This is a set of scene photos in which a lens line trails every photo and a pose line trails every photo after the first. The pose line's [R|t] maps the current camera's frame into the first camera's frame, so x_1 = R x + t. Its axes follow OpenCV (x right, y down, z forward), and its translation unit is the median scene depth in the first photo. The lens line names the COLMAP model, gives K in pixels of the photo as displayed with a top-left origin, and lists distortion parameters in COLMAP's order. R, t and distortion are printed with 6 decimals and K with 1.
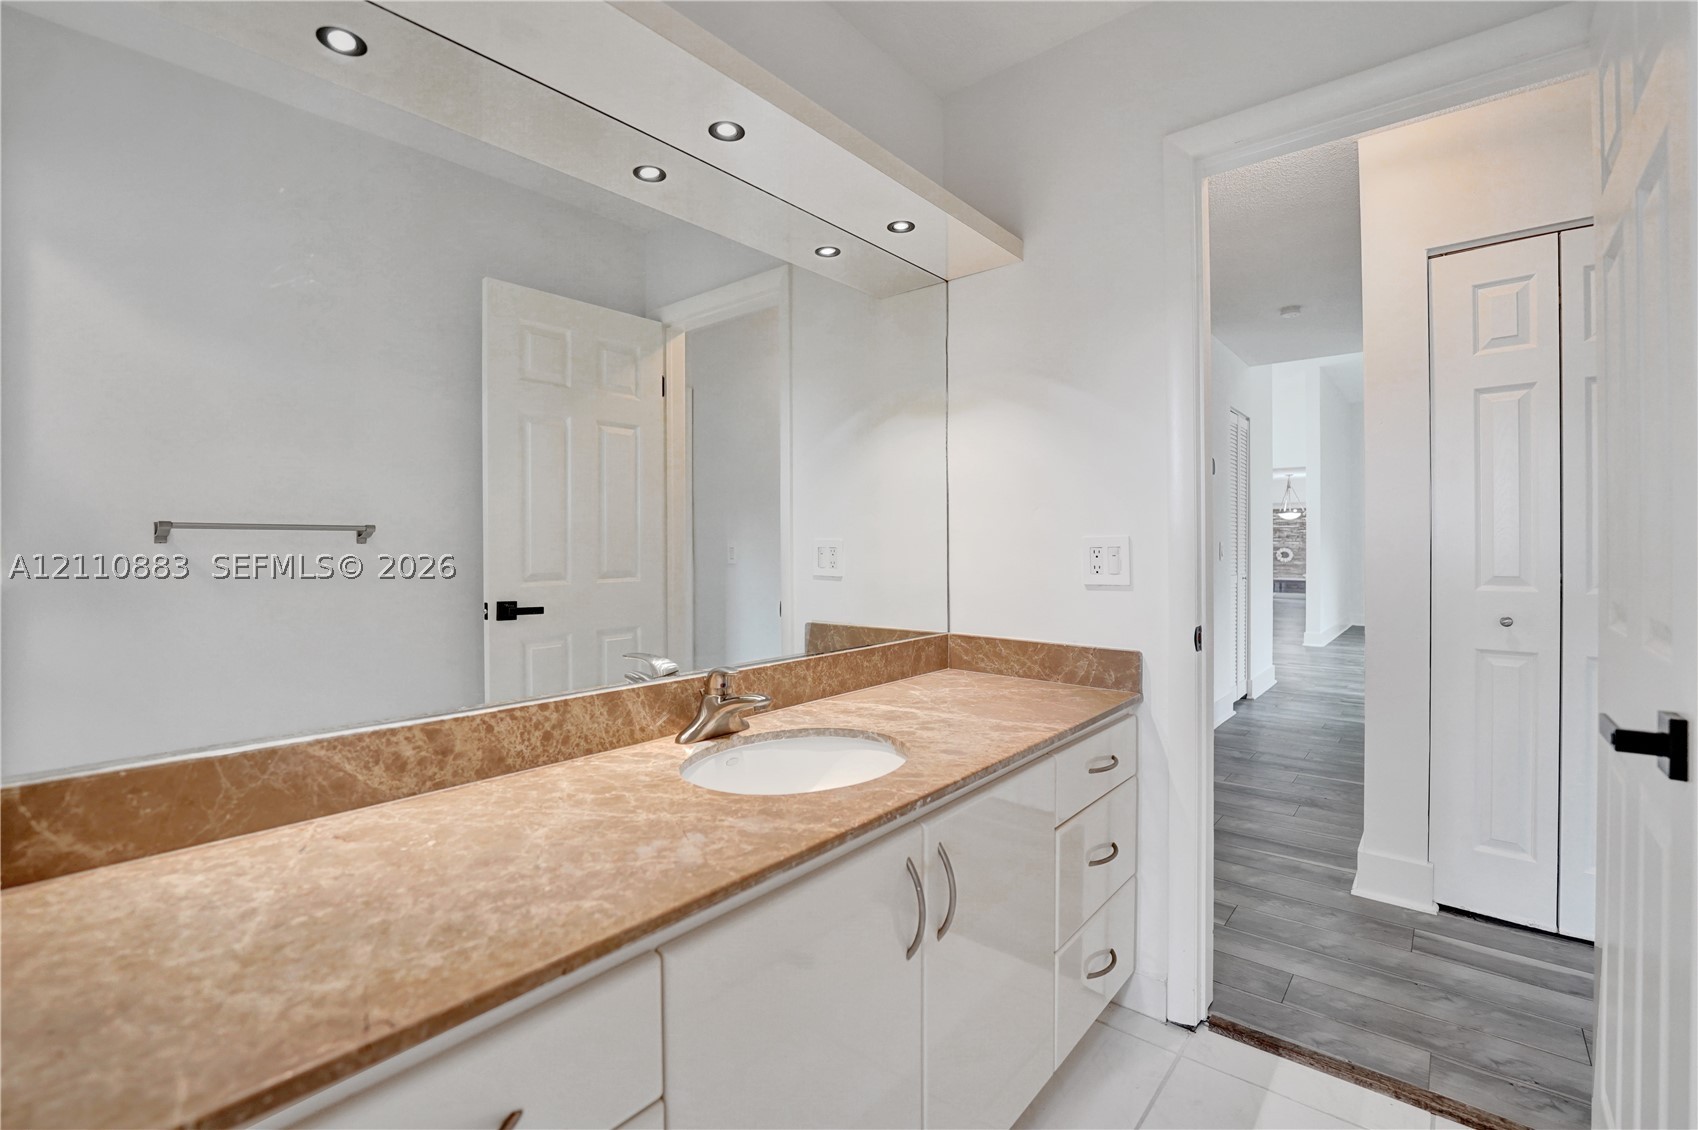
lens RADIAL K [[744.3, 0, 846.9], [0, 744.3, 565.0], [0, 0, 1]] dist [-0.025816, 0.000228]
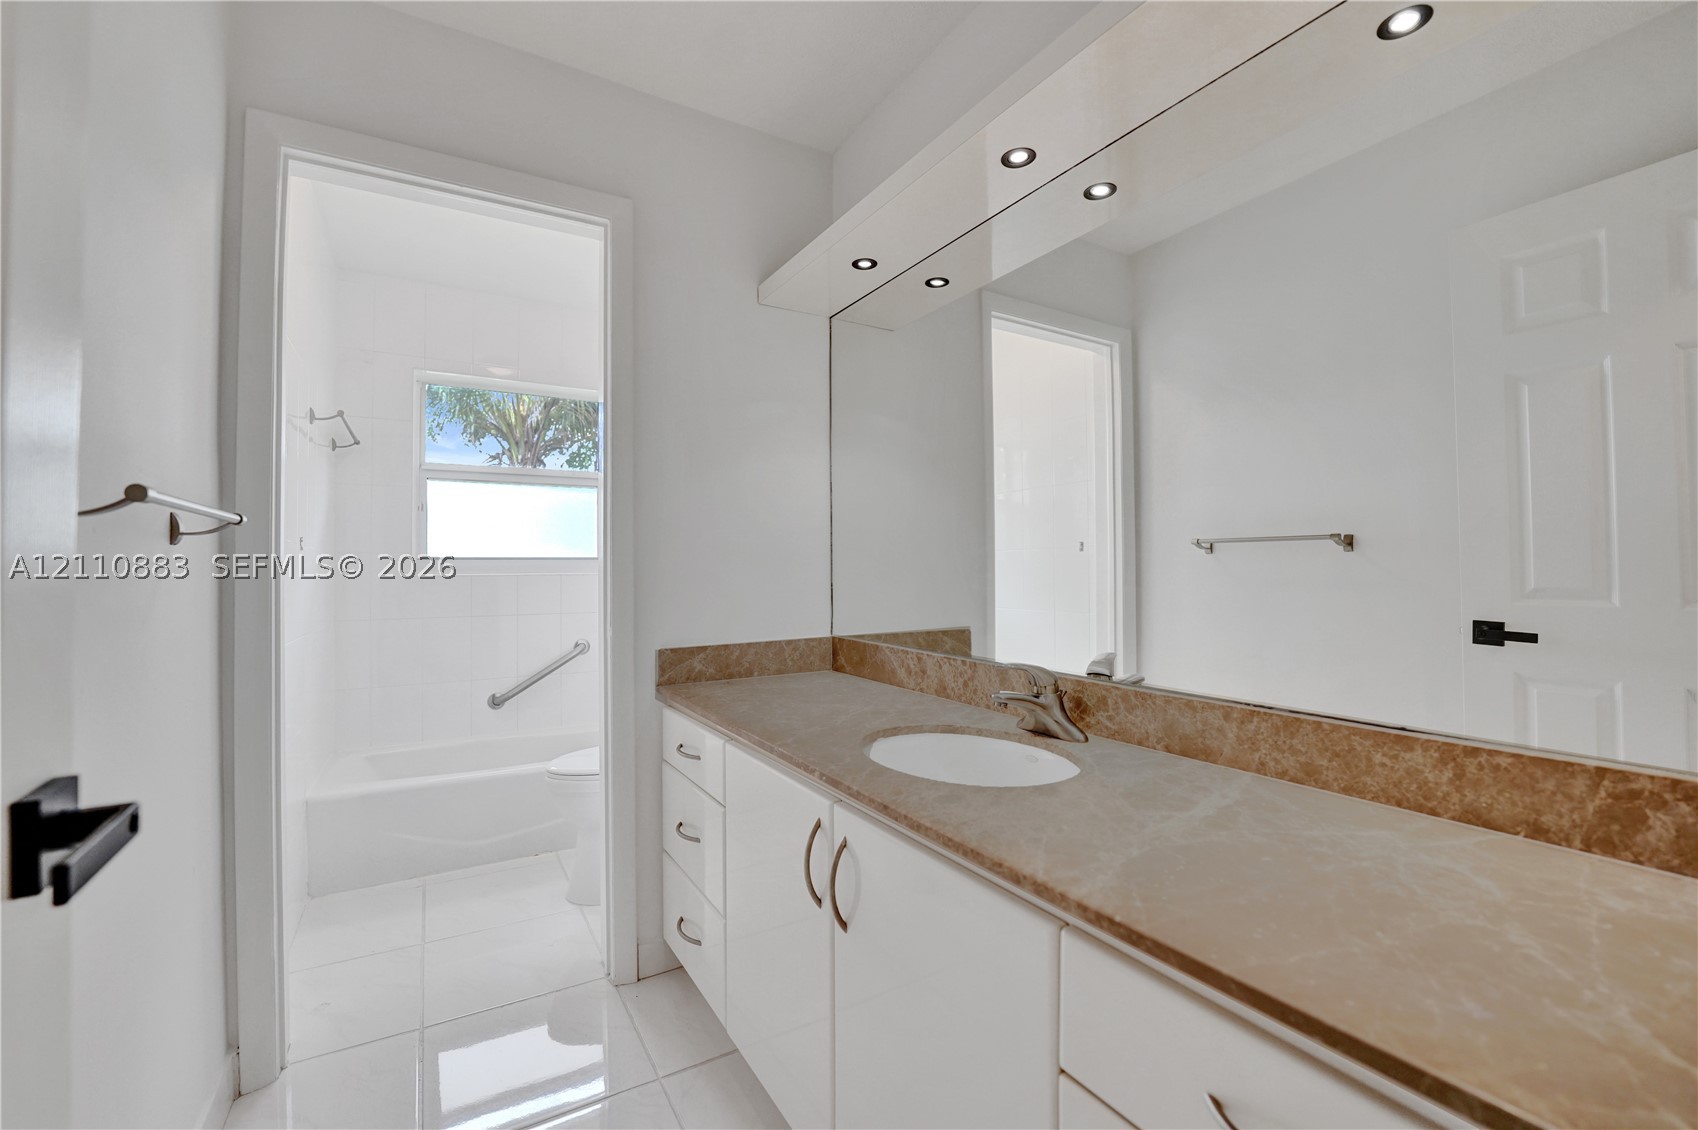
lens RADIAL K [[717.2, 0, 855.7], [0, 717.2, 568.4], [0, 0, 1]] dist [-0.009282, 0.000250]
pose [[-0.313357, 0.006659, -0.949612, 0.976379], [-0.020617, 0.999692, 0.013813, -0.008148], [0.949411, 0.023906, -0.313124, 1.216280]]
